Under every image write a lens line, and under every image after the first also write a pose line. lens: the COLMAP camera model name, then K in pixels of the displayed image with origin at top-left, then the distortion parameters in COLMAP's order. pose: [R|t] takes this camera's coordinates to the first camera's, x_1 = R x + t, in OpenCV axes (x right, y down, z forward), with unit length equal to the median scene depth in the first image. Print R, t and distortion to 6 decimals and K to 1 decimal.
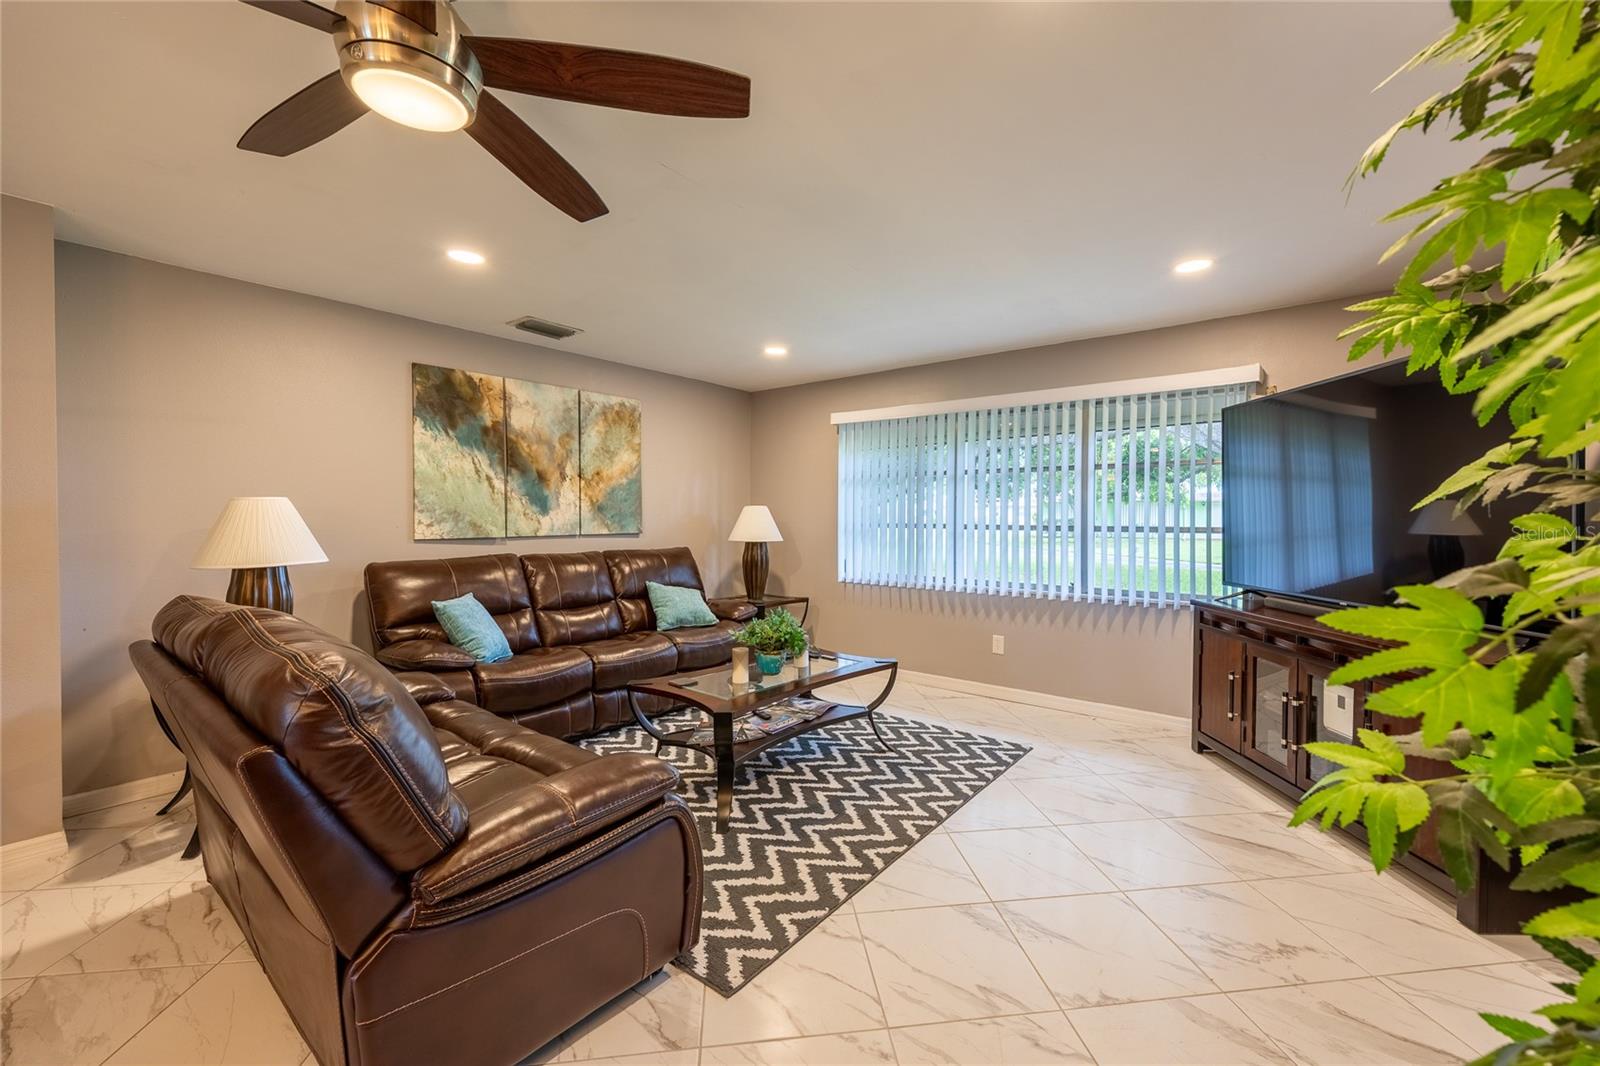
lens RADIAL K [[623.3, 0, 848.5], [0, 623.3, 528.5], [0, 0, 1]] dist [-0.000690, -0.000114]
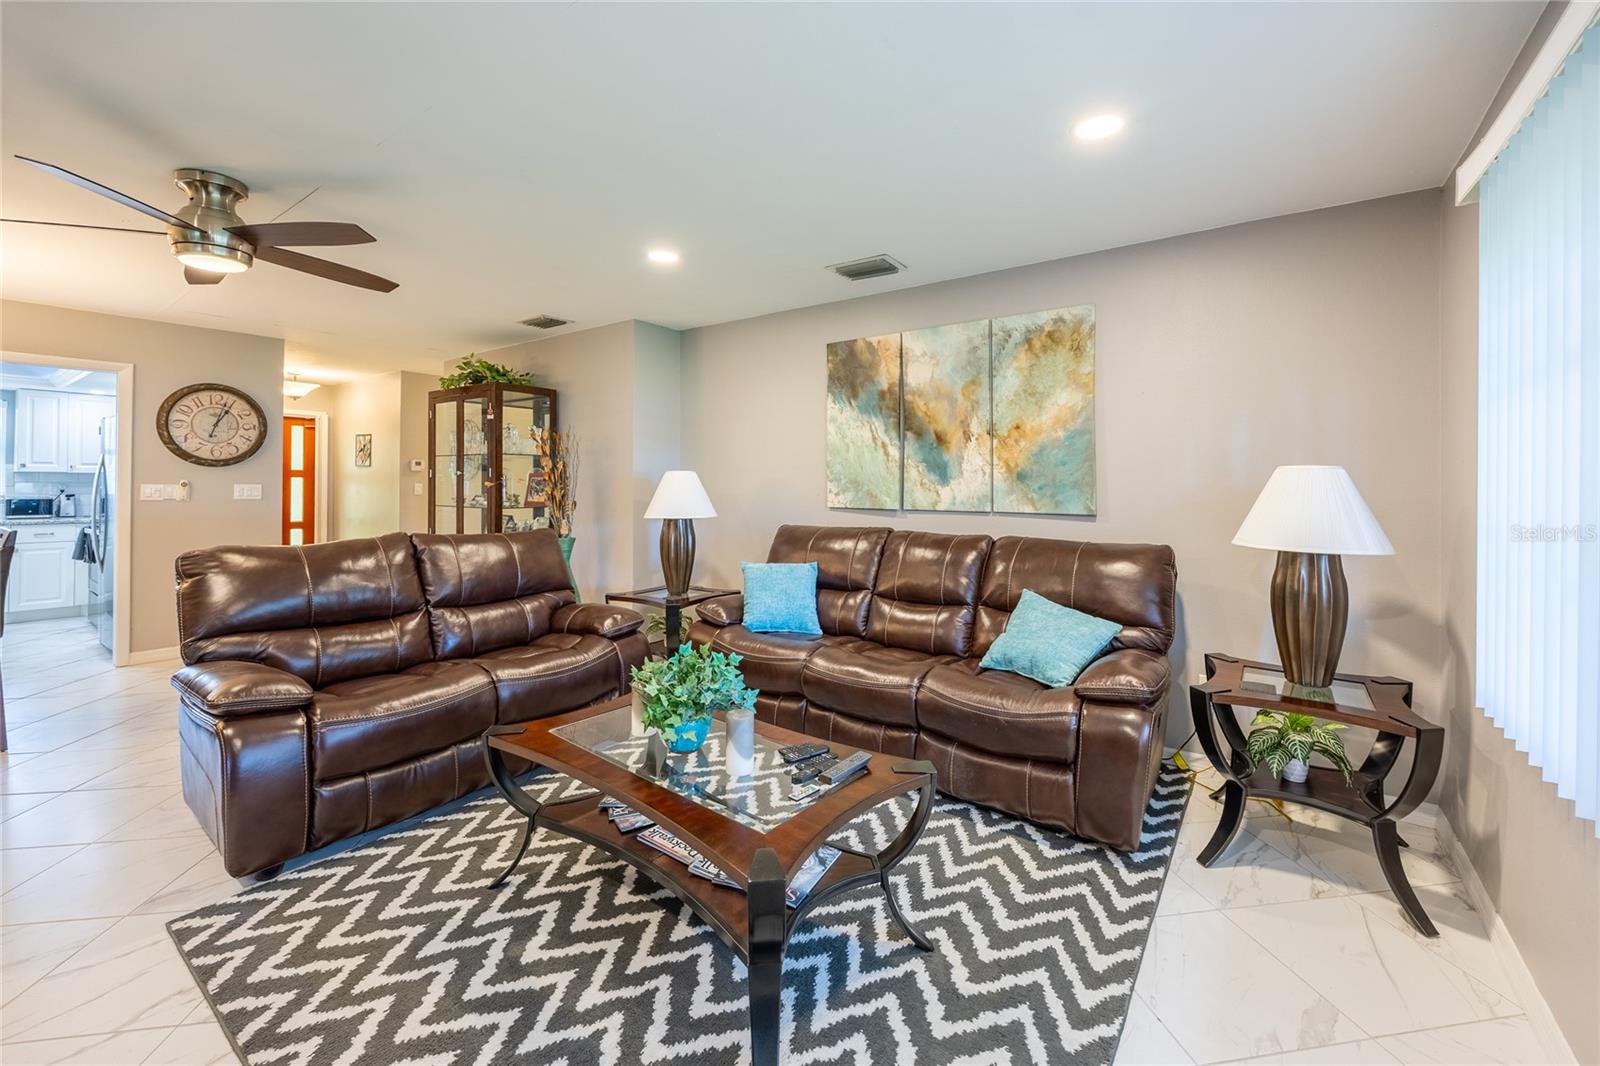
lens RADIAL K [[650.2, 0, 799.5], [0, 650.2, 480.4], [0, 0, 1]] dist [-0.001389, -0.000353]
pose [[0.000033, -0.003363, -0.999994, 0.371769], [-0.026839, 0.999634, -0.003362, -0.019919], [0.999640, 0.026839, -0.000057, 0.819993]]
